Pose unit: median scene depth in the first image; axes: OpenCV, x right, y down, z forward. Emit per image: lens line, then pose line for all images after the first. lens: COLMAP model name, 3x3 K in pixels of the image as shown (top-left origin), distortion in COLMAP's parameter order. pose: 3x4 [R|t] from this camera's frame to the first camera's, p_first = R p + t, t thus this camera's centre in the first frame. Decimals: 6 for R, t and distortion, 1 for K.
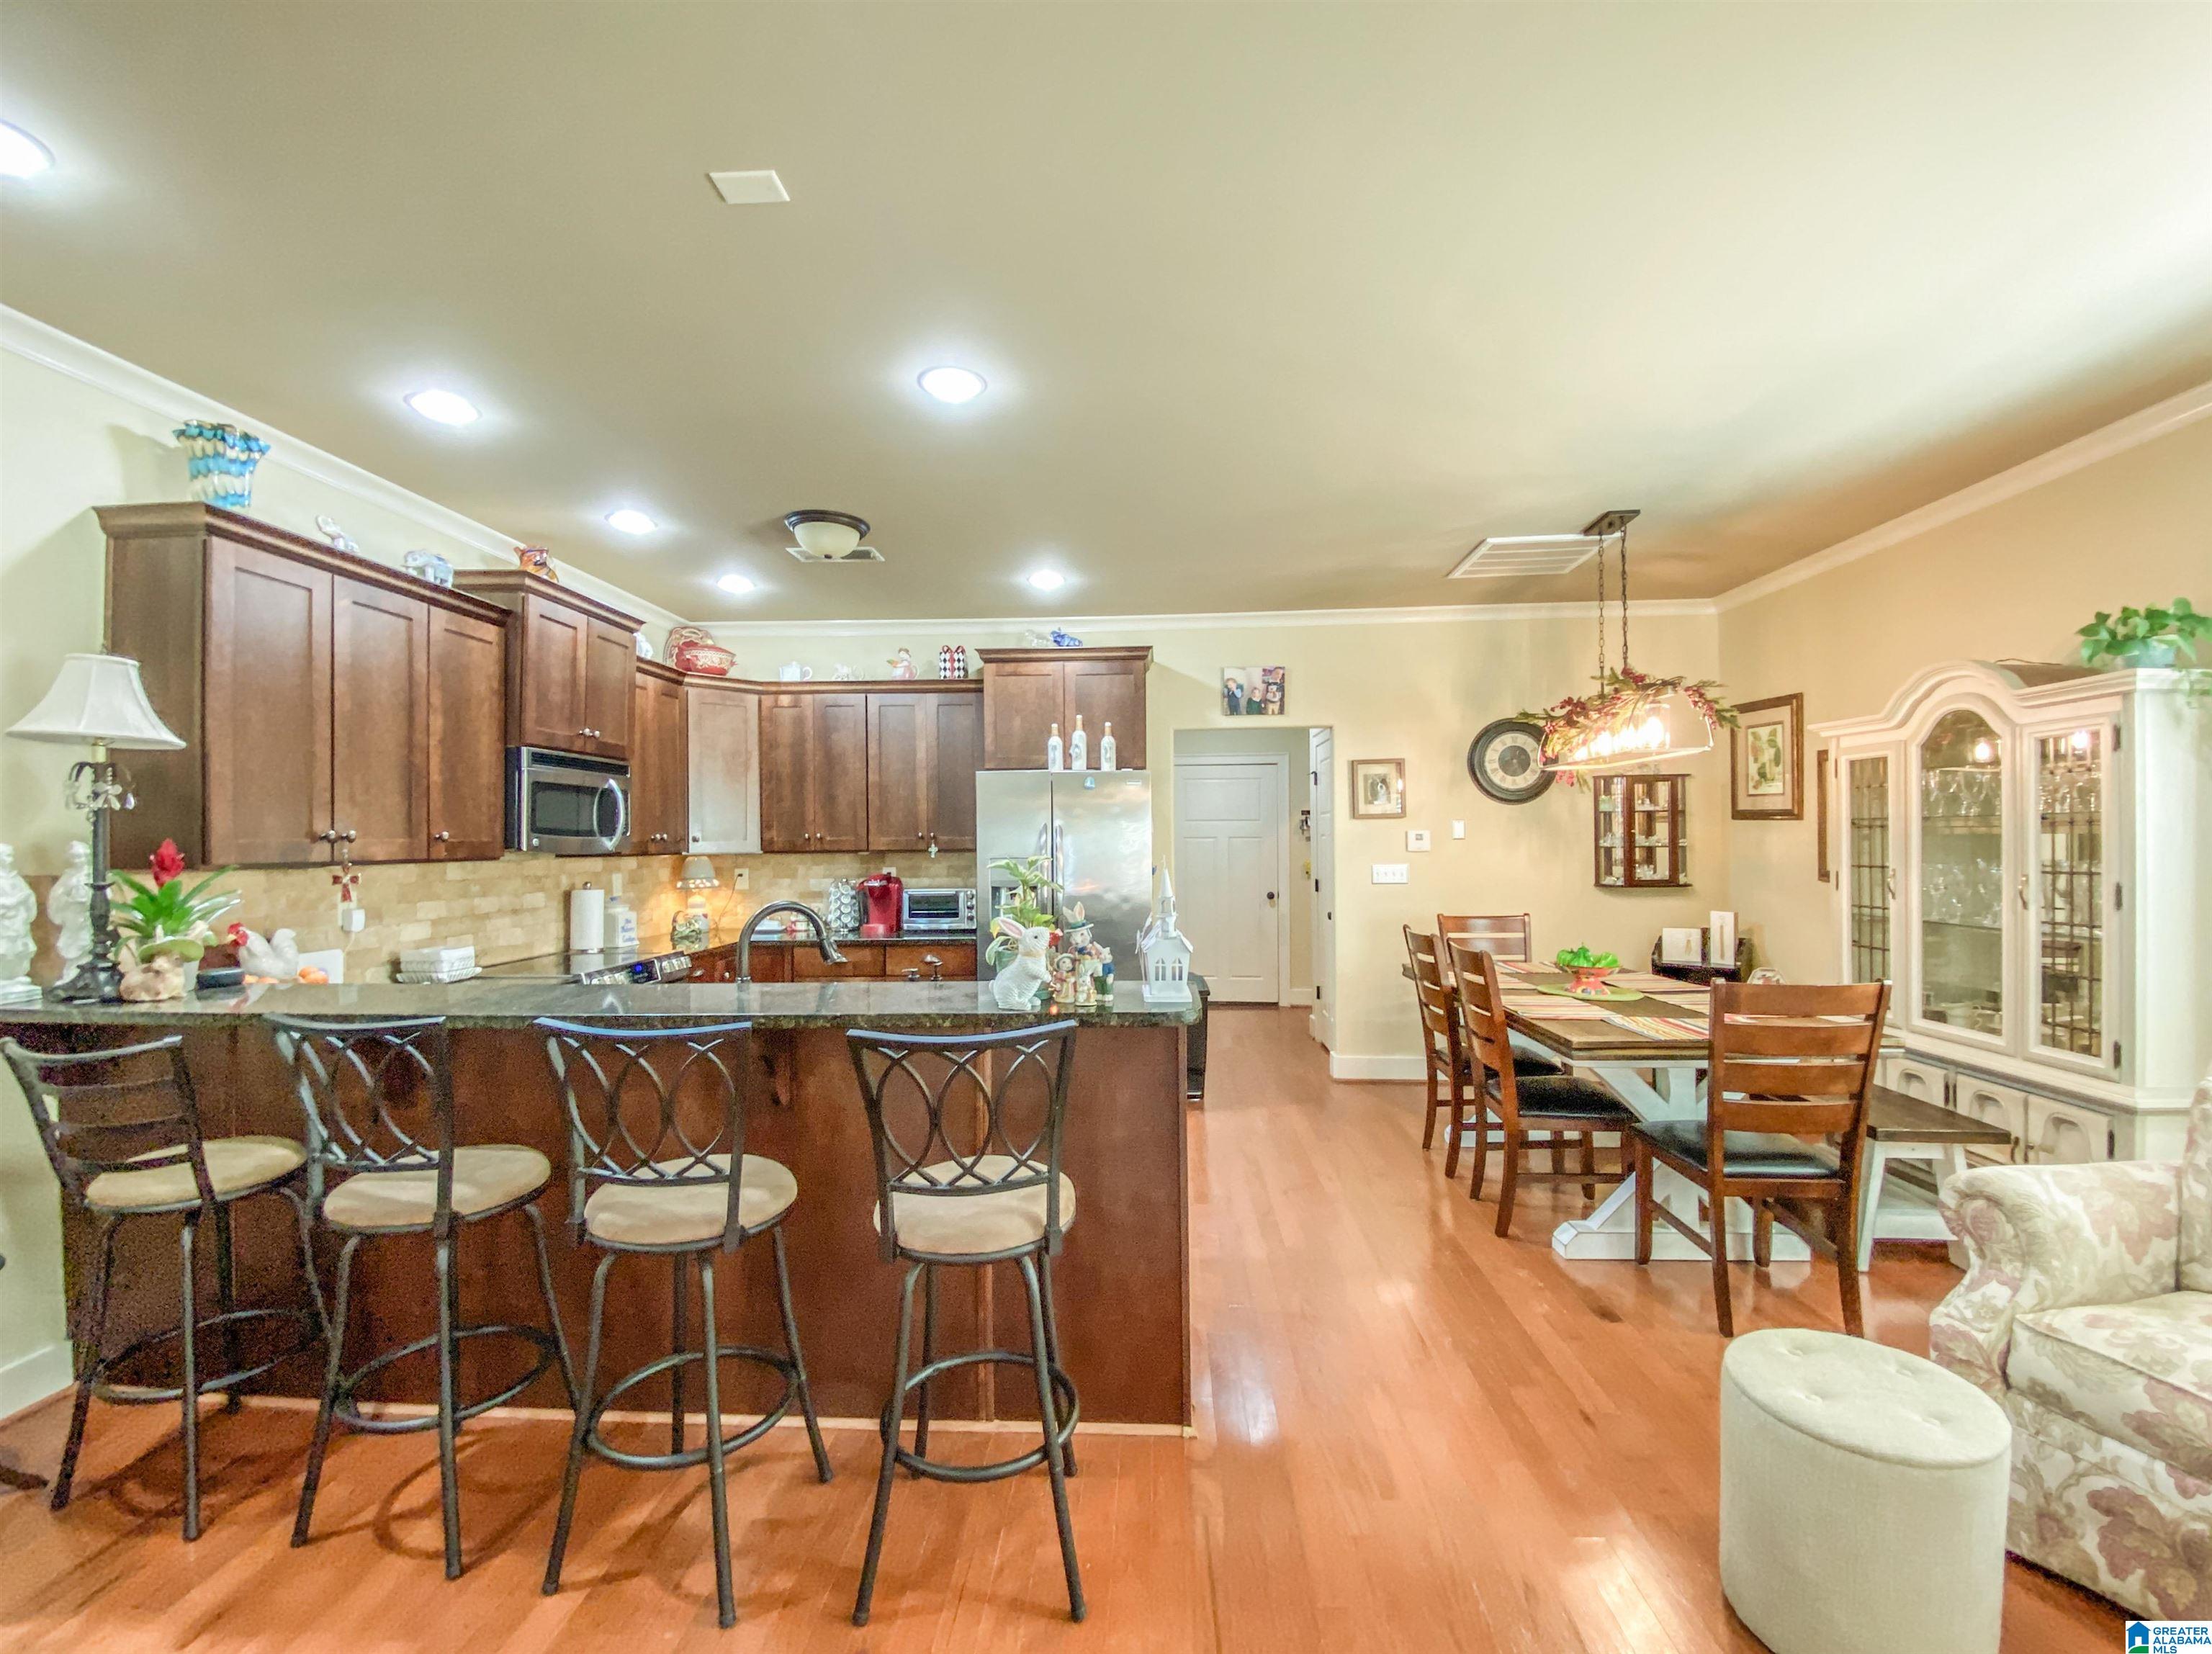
lens RADIAL K [[910.2, 0, 1101.8], [0, 910.2, 829.5], [0, 0, 1]] dist [0.021943, -0.022799]
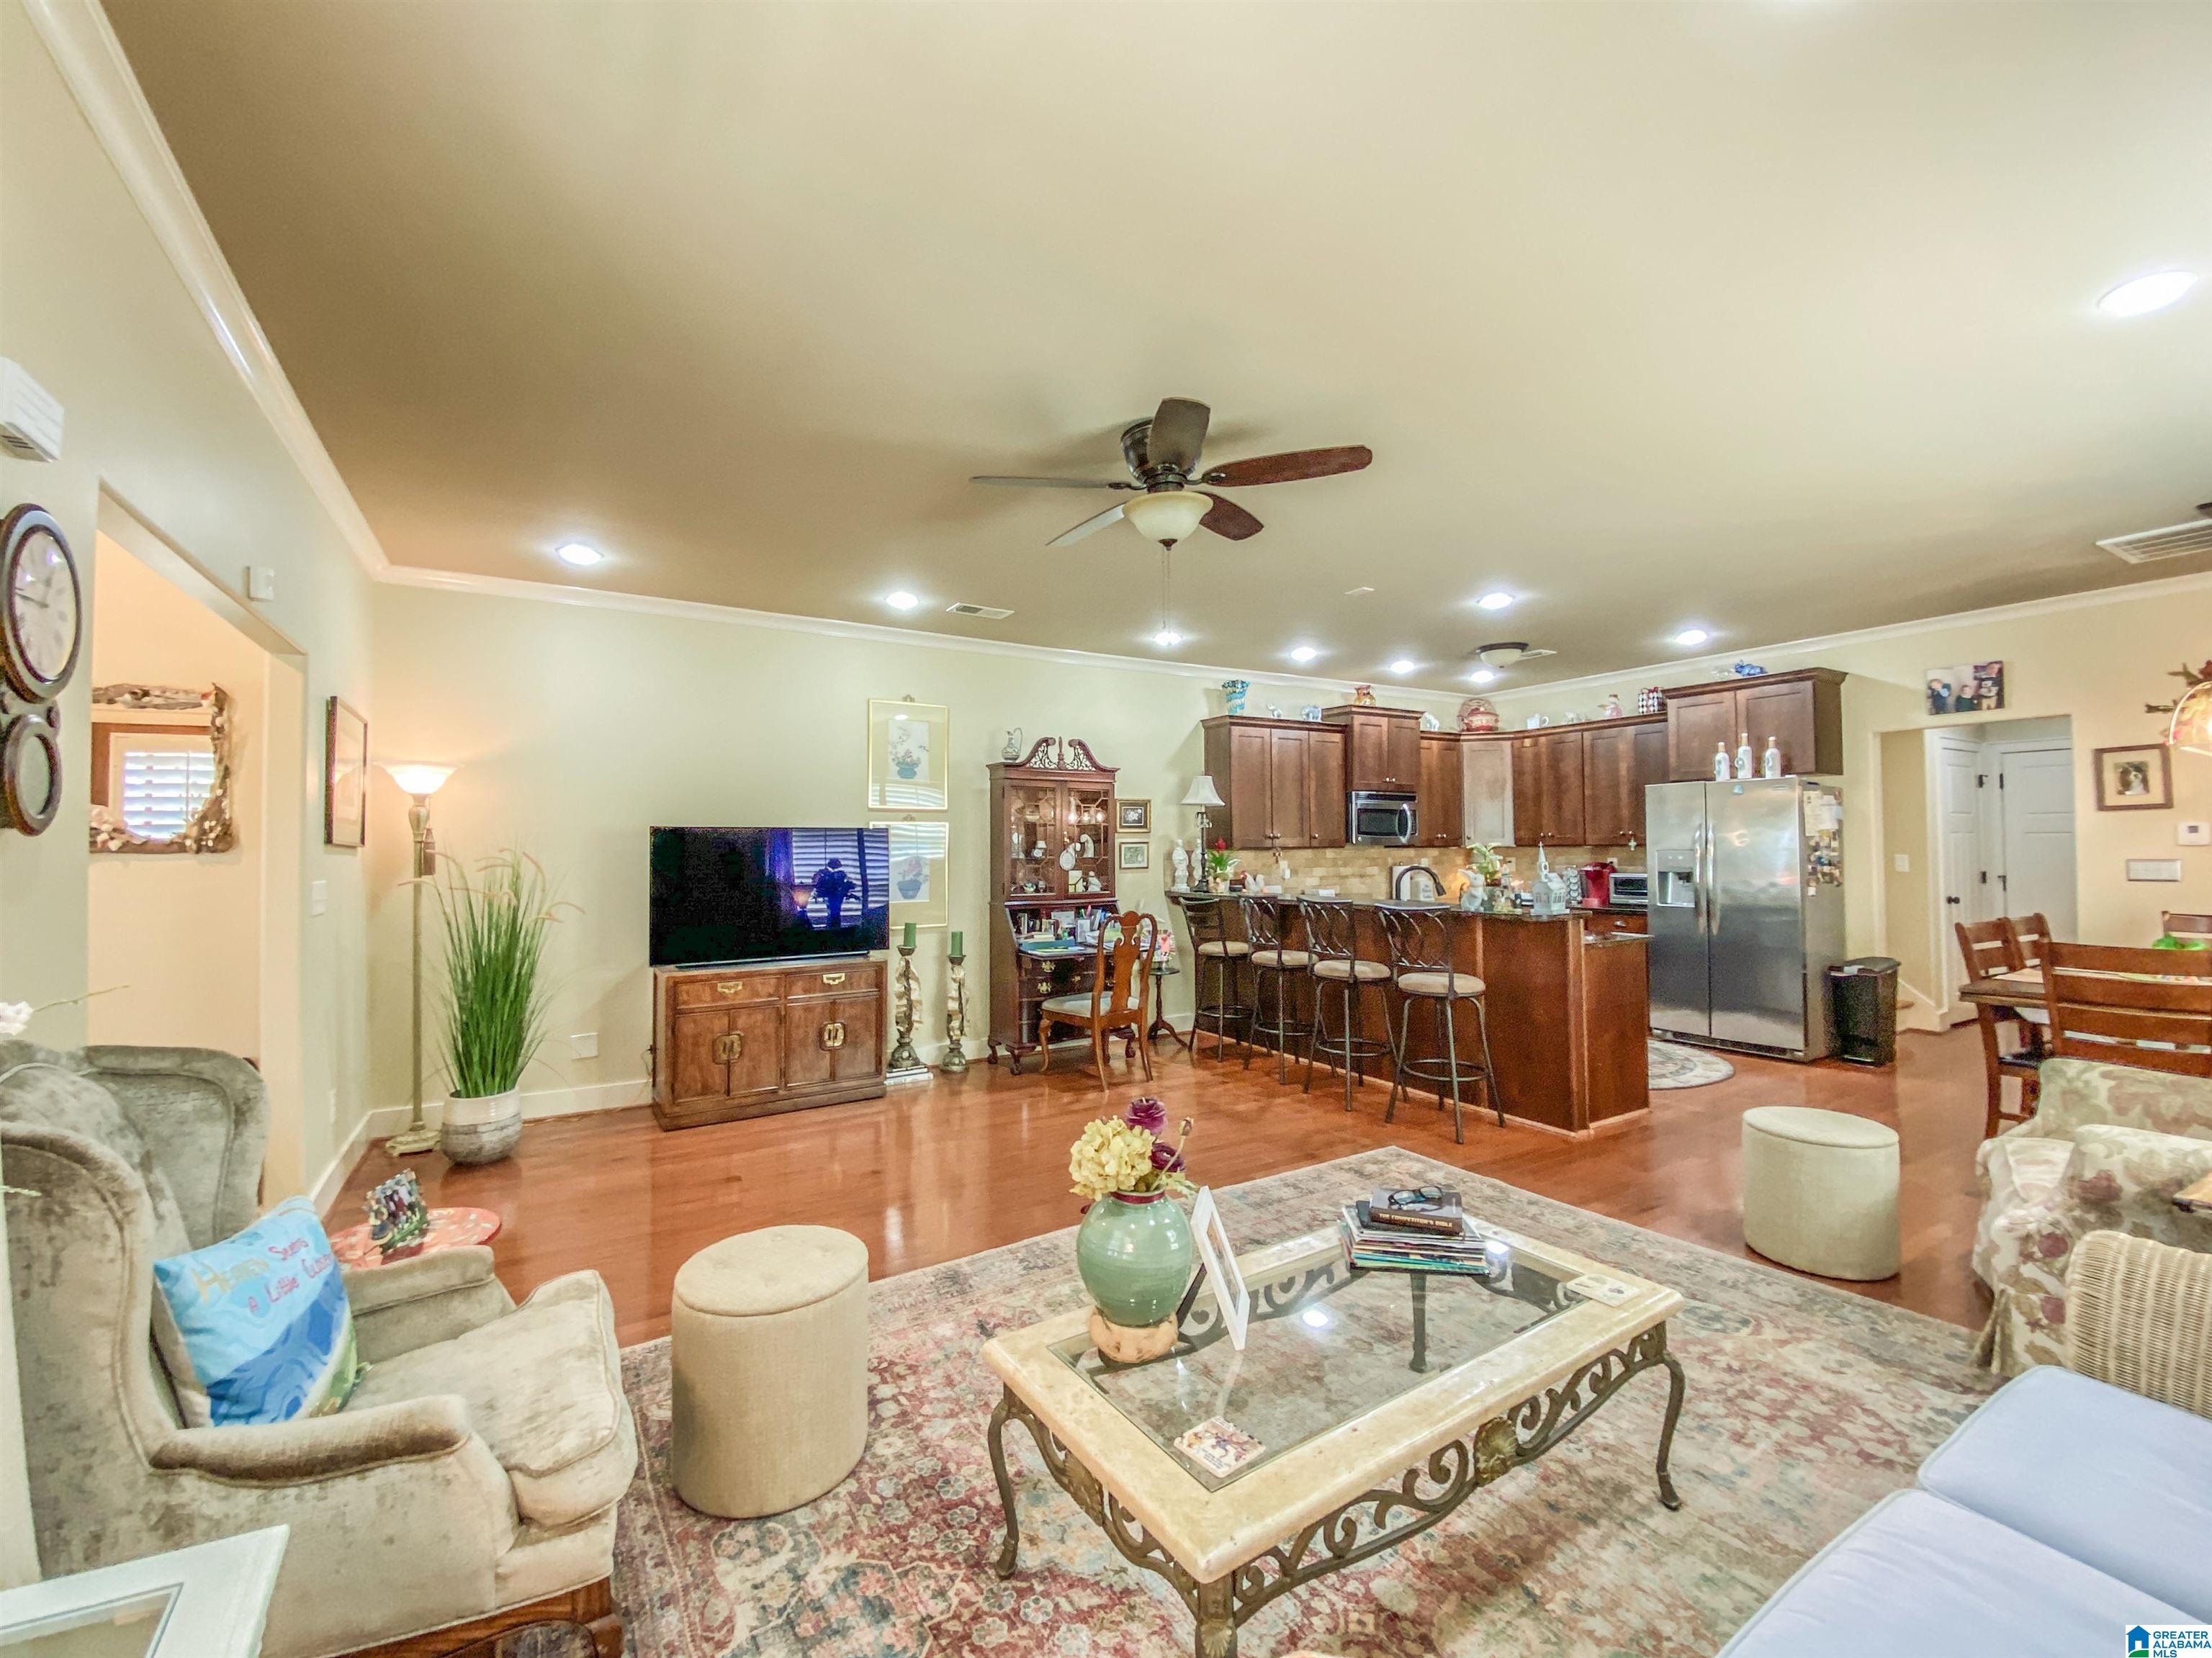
lens RADIAL K [[910.1, 0, 1101.8], [0, 910.1, 831.5], [0, 0, 1]] dist [0.021943, -0.022799]
pose [[0.558065, -0.012687, -0.829701, 0.573419], [0.015074, 0.999873, -0.005150, -0.000818], [0.829661, -0.009633, 0.558185, -0.457692]]
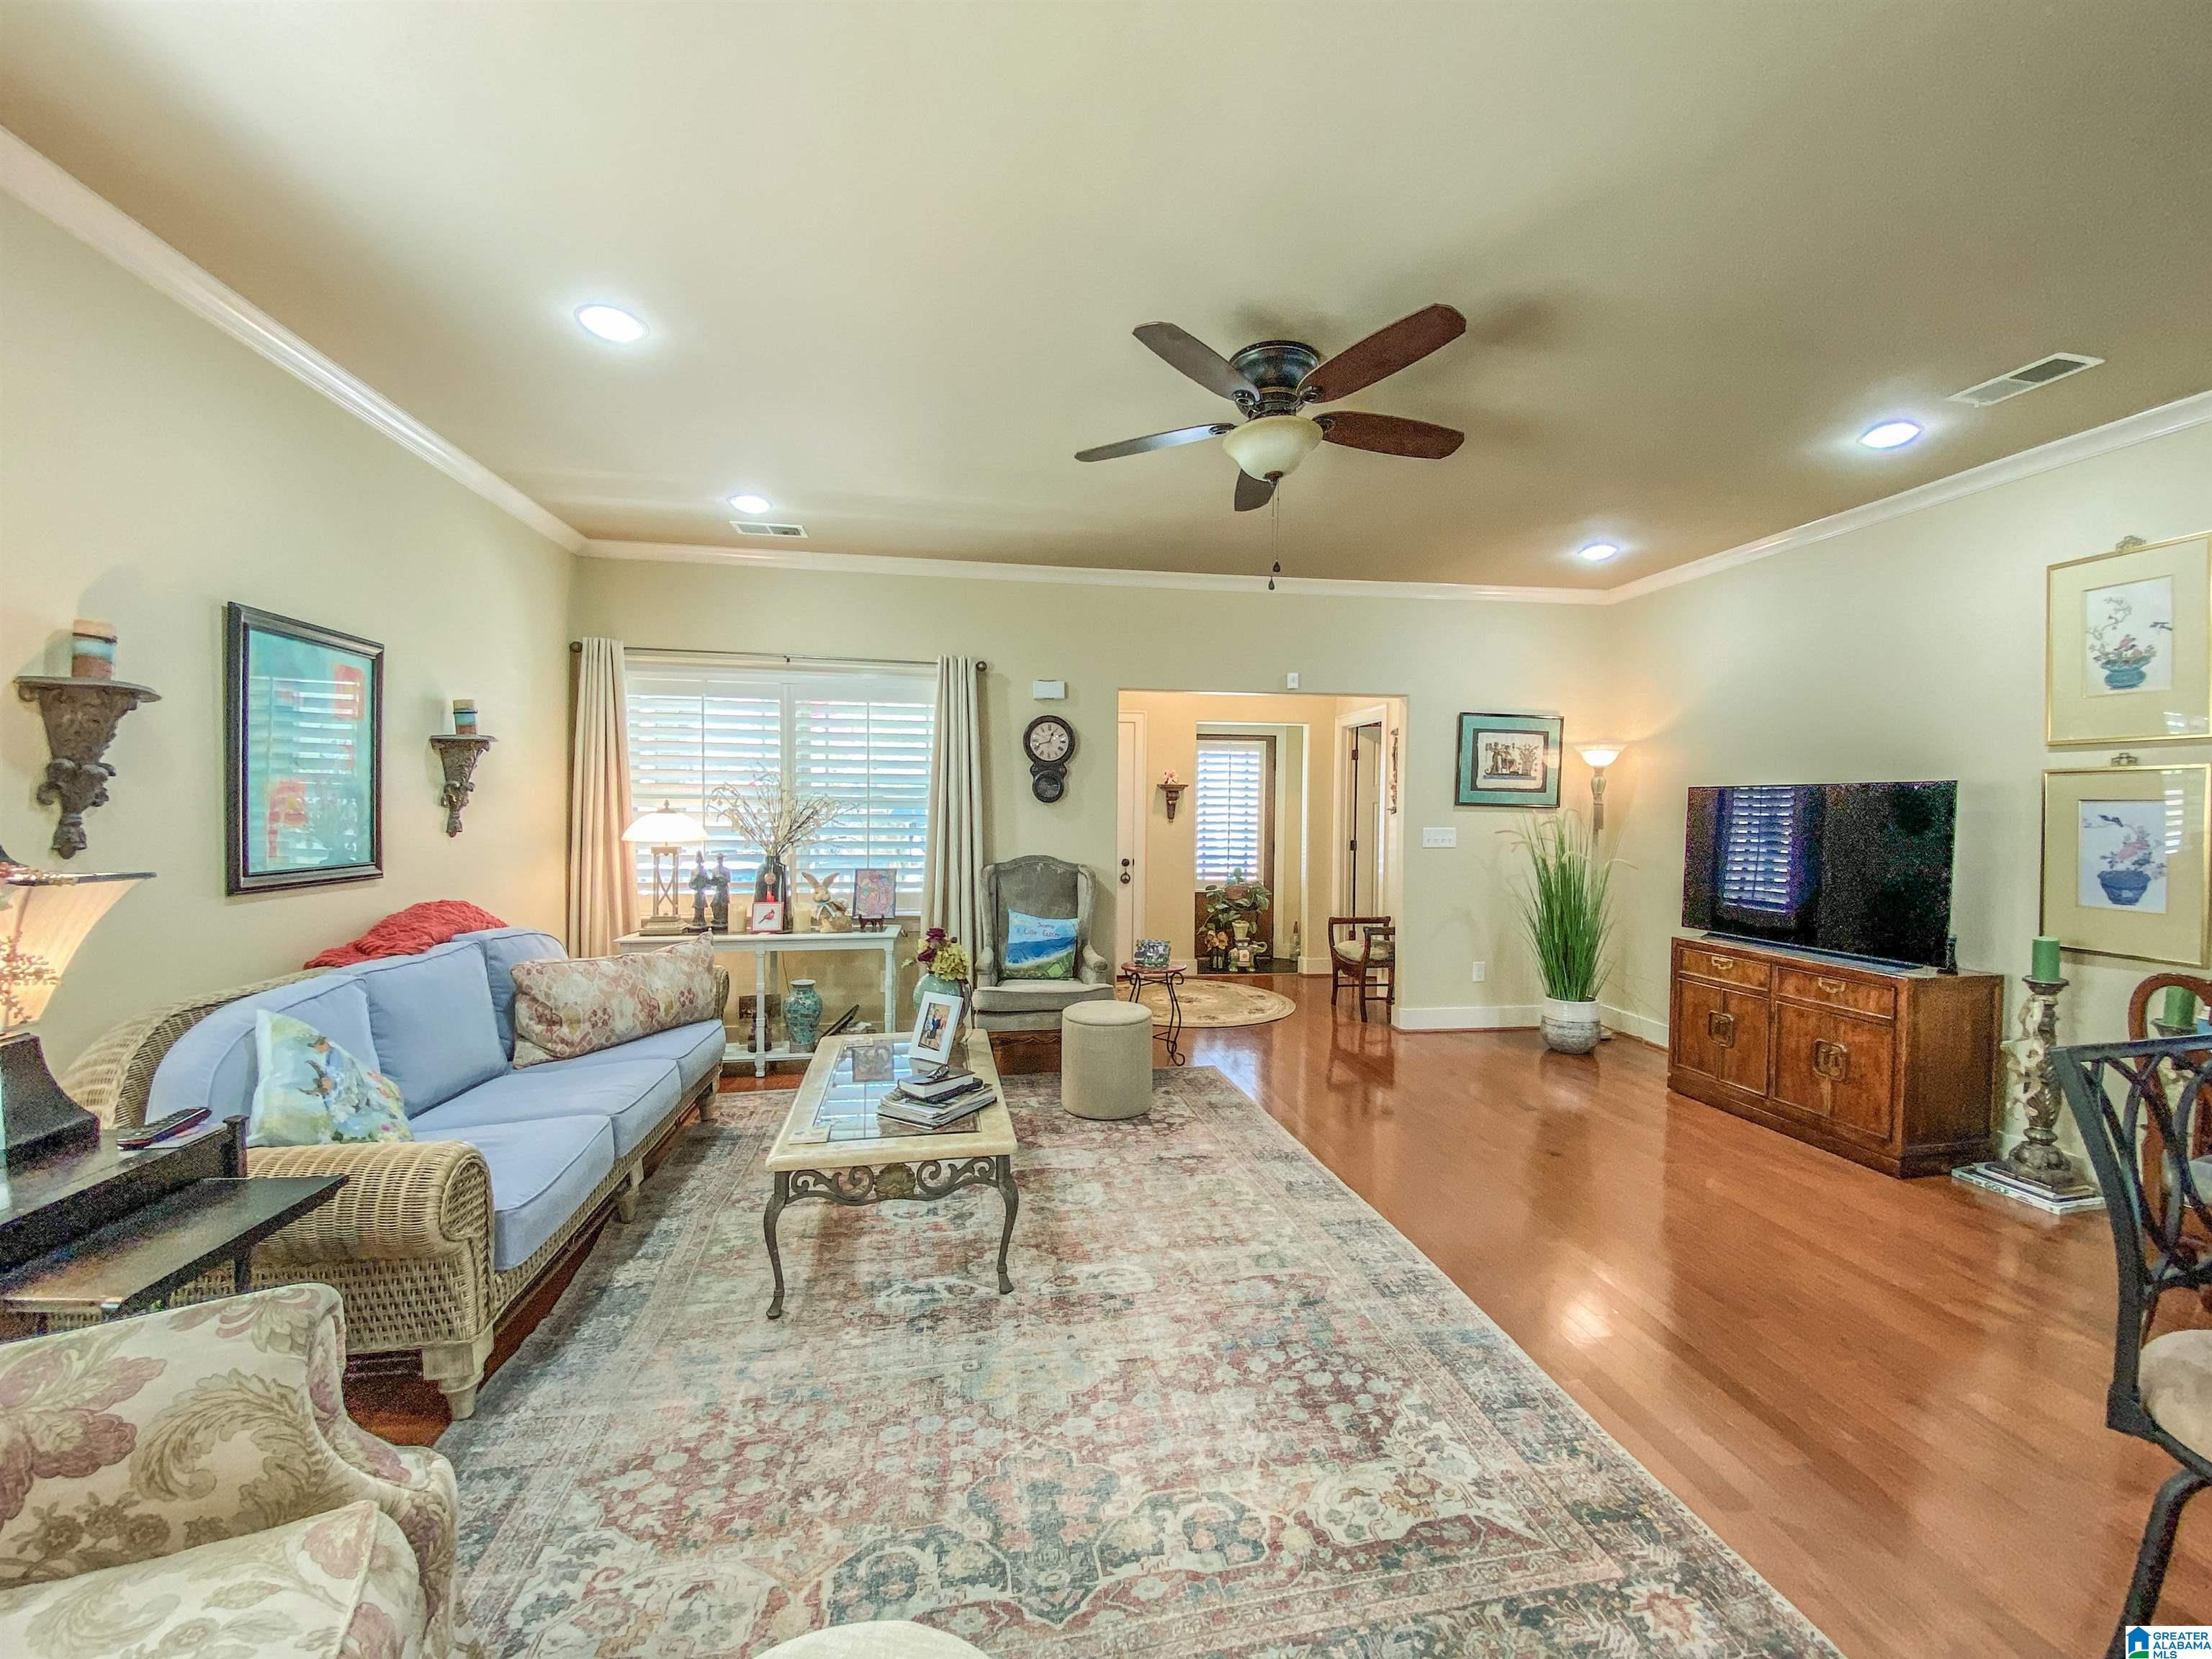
lens RADIAL K [[886.8, 0, 1103.3], [0, 886.8, 839.4], [0, 0, 1]] dist [0.035260, -0.030284]
pose [[-0.978060, 0.005959, -0.208239, 0.286832], [0.002106, 0.999823, 0.018720, 0.018458], [0.208314, 0.017871, -0.977899, 0.543164]]
